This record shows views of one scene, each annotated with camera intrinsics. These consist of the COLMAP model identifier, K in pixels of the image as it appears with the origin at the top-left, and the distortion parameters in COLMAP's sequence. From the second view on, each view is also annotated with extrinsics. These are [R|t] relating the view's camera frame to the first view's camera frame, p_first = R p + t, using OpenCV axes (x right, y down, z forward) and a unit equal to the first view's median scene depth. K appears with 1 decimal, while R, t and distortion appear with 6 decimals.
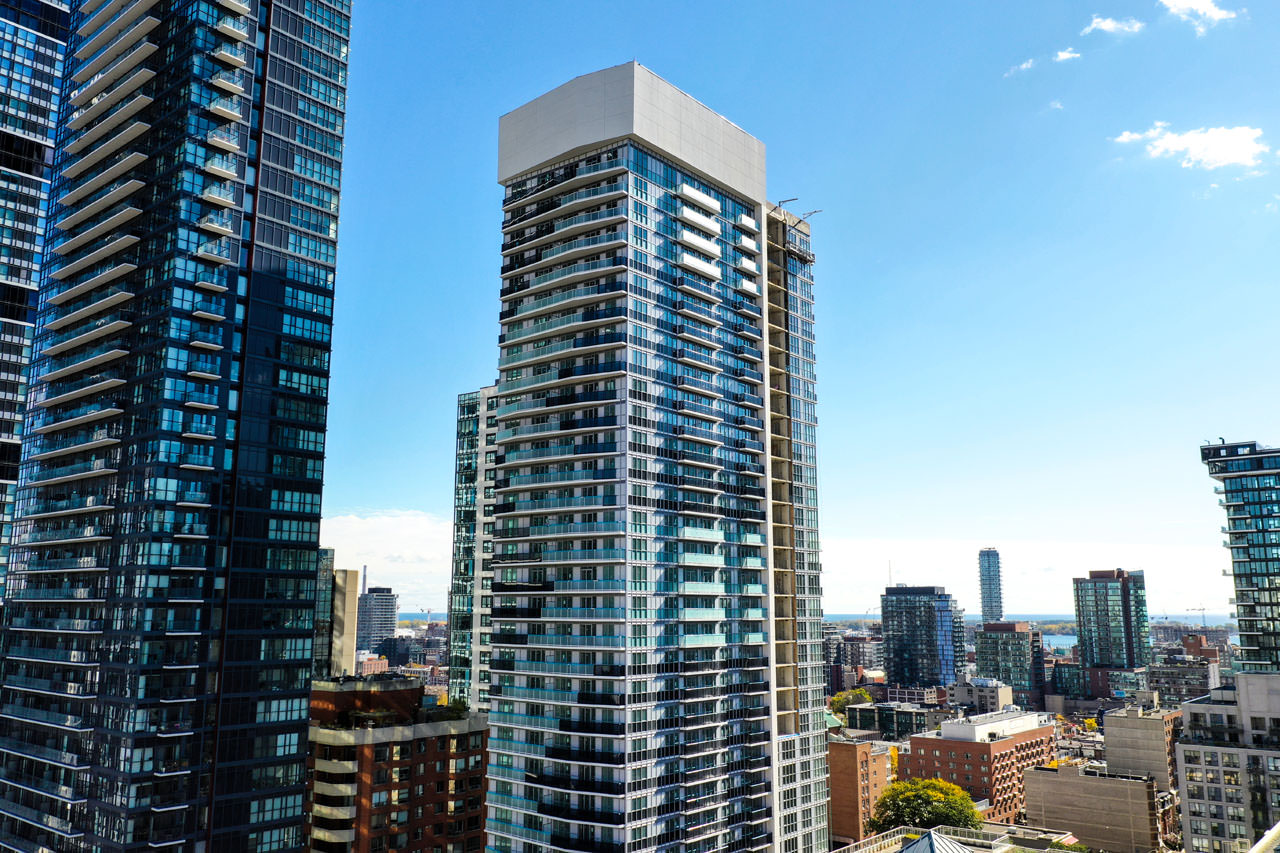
lens RADIAL K [[1011.6, 0, 640.0], [0, 1011.6, 426.5], [0, 0, 1]] dist [-0.014368, -0.005062]
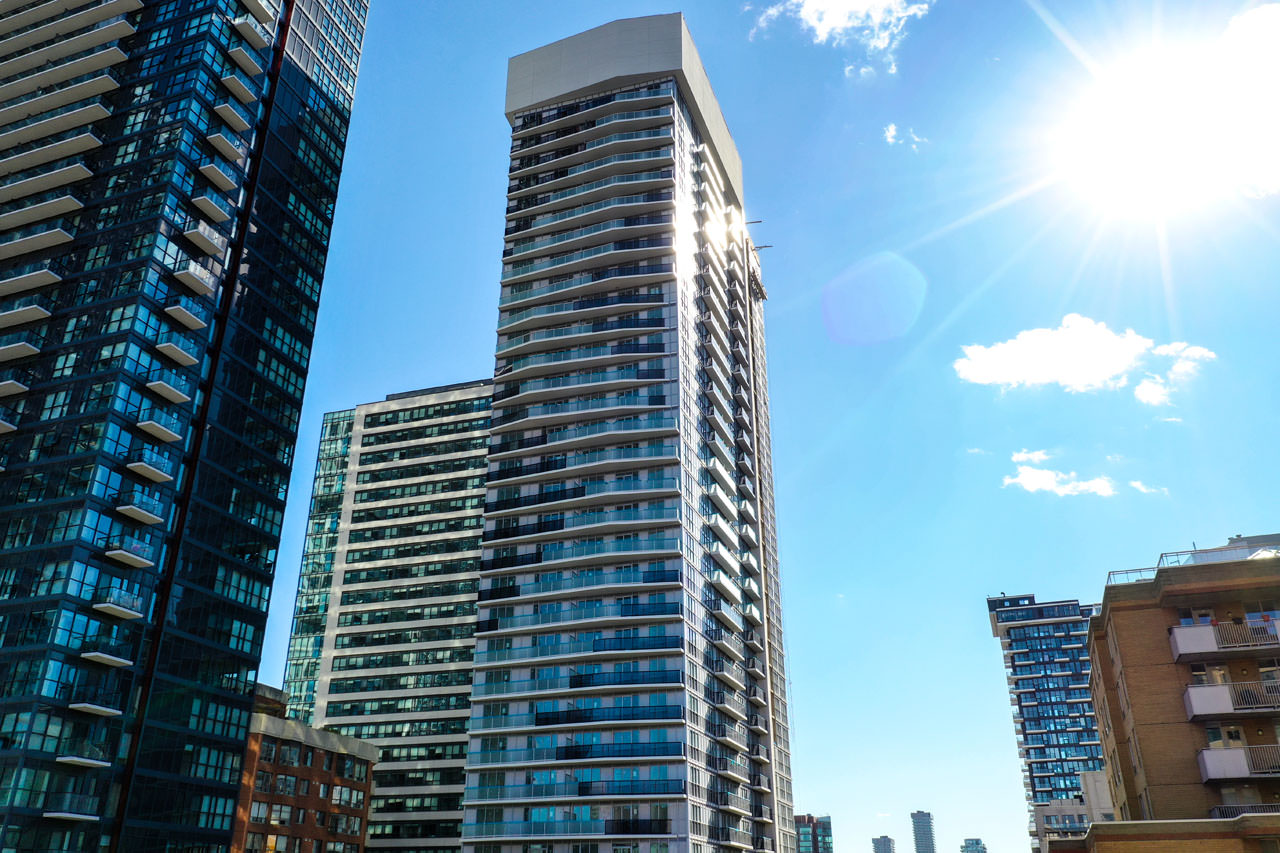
lens RADIAL K [[1005.4, 0, 640.0], [0, 1005.4, 426.5], [0, 0, 1]] dist [-0.004571, -0.000458]
pose [[0.943954, 0.139684, 0.299063, -0.284877], [-0.055696, 0.960456, -0.272805, 0.316532], [-0.325343, 0.240859, 0.914406, 0.183870]]
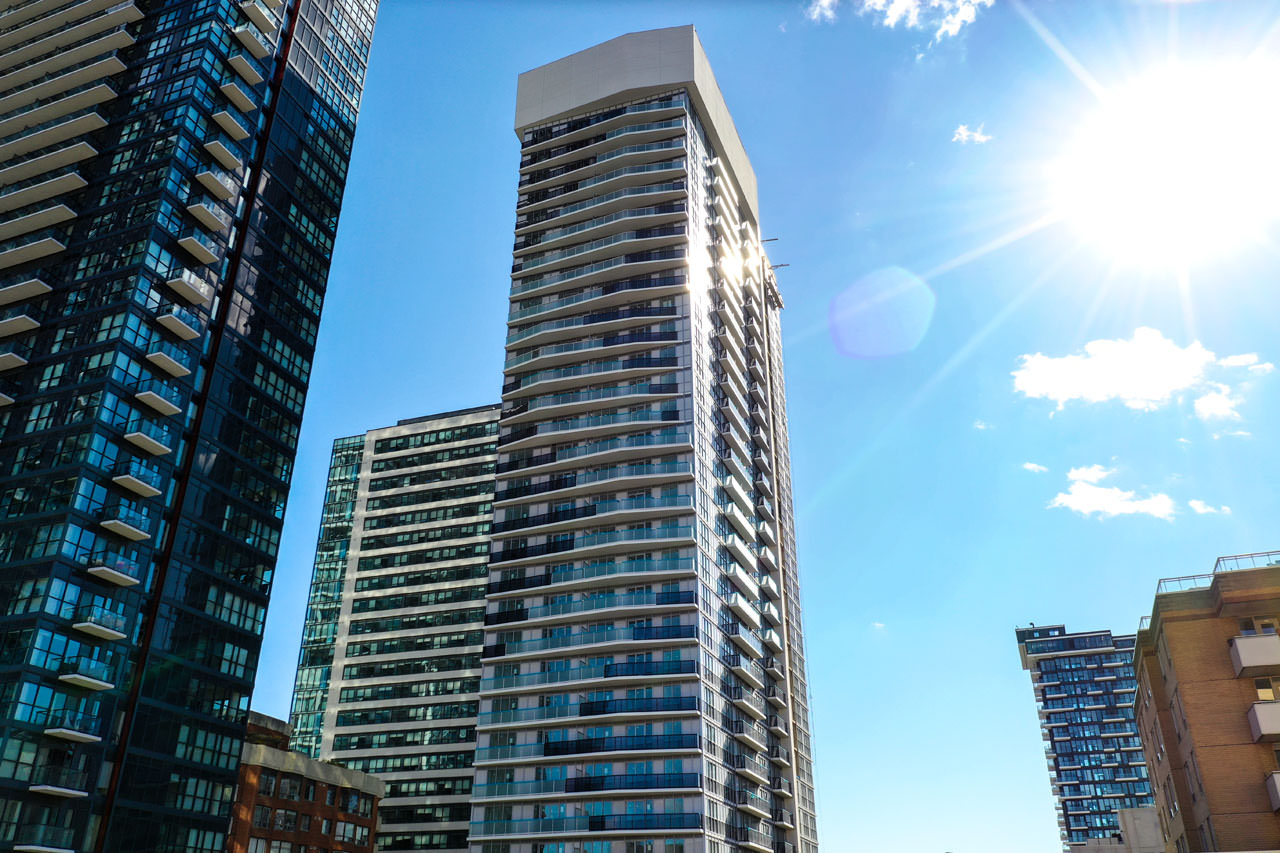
lens RADIAL K [[1005.4, 0, 640.0], [0, 1005.4, 426.5], [0, 0, 1]] dist [-0.004571, -0.000458]
pose [[0.950707, 0.143127, 0.275082, -0.267779], [-0.054620, 0.950529, -0.305796, 0.322694], [-0.305241, 0.275698, 0.911492, 0.214240]]
